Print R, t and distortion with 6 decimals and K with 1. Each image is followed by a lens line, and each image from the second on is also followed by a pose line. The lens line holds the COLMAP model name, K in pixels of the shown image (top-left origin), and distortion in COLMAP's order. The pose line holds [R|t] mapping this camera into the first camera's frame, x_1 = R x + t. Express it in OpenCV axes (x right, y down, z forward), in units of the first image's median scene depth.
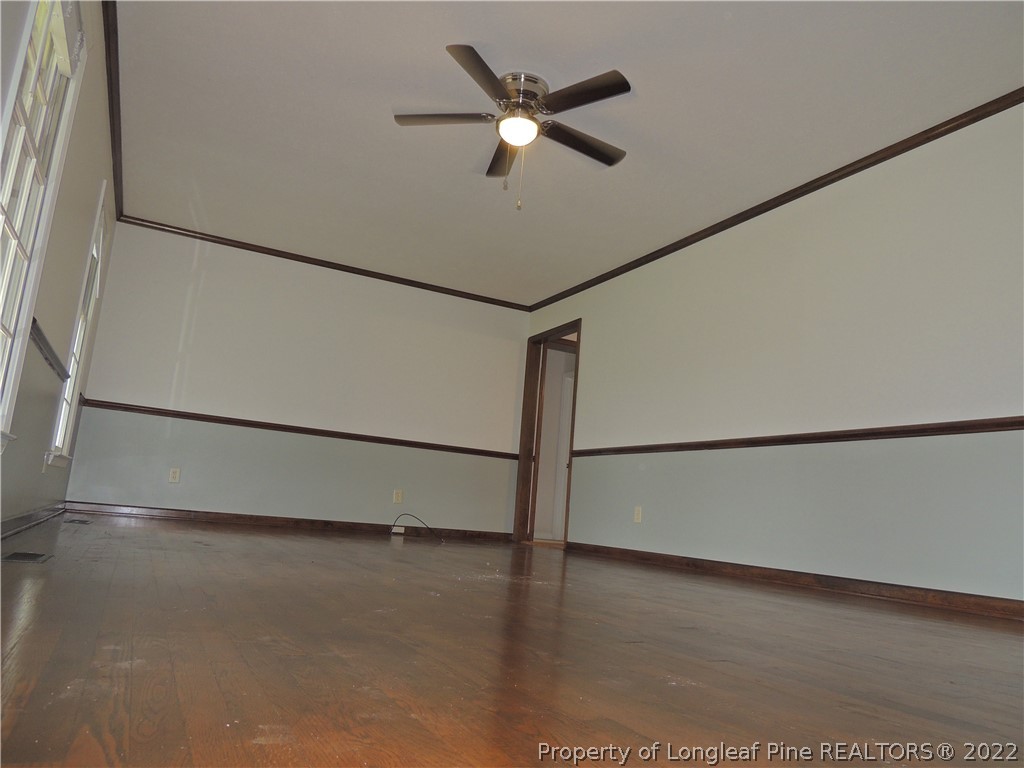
lens RADIAL K [[726.0, 0, 515.0], [0, 726.0, 380.2], [0, 0, 1]] dist [-0.012639, 0.000800]
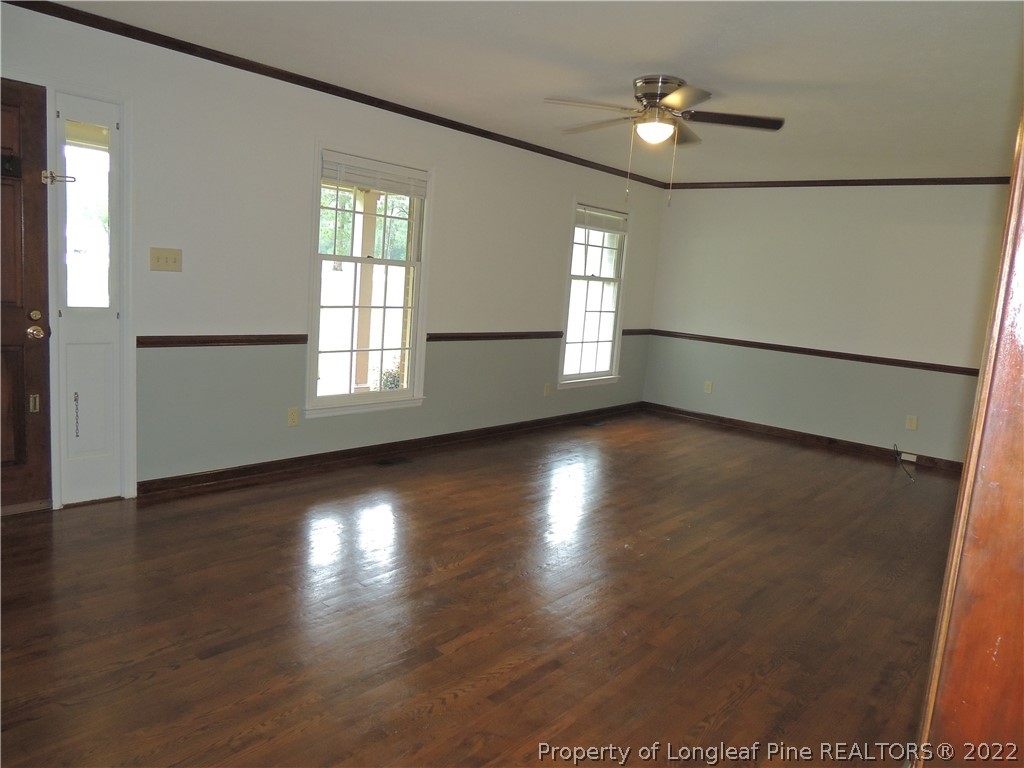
lens RADIAL K [[726.0, 0, 515.0], [0, 726.0, 380.2], [0, 0, 1]] dist [-0.012639, 0.000800]
pose [[0.380448, 0.082932, -0.921076, 0.491235], [0.116630, 0.983716, 0.136746, -0.079040], [0.917419, -0.159450, 0.364580, 0.205020]]
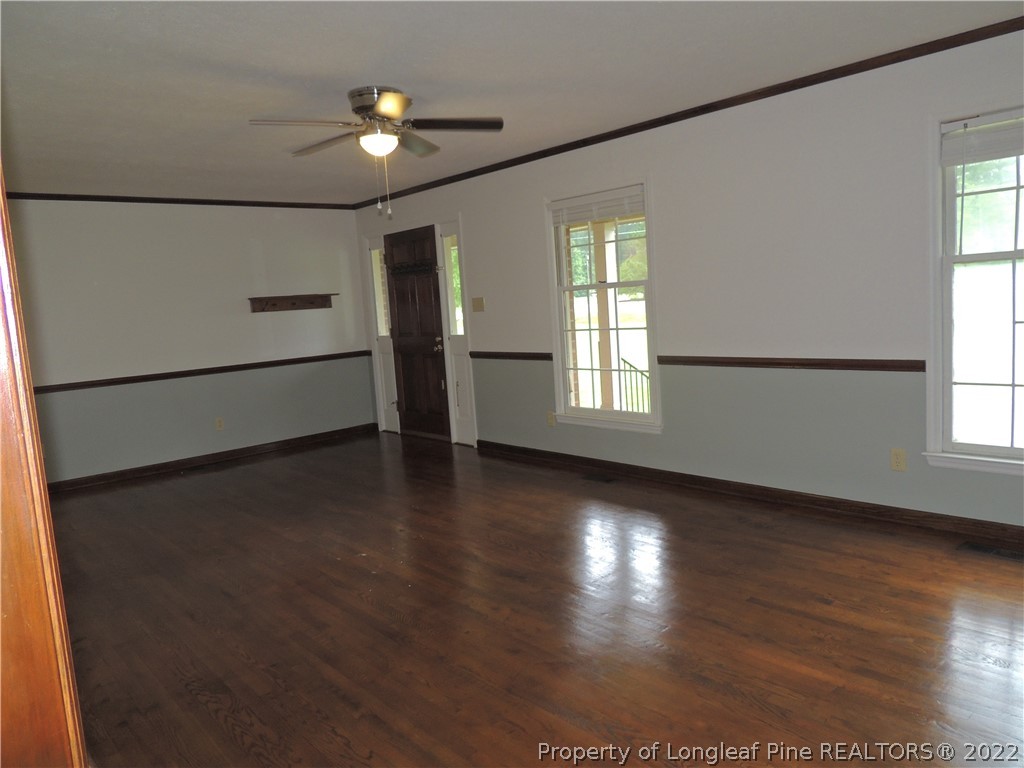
lens RADIAL K [[726.0, 0, 515.0], [0, 726.0, 380.2], [0, 0, 1]] dist [-0.012639, 0.000800]
pose [[-0.968094, 0.018904, -0.249874, 0.041208], [0.038799, 0.996433, -0.074935, 0.041335], [0.247567, -0.082239, -0.965374, 1.079460]]
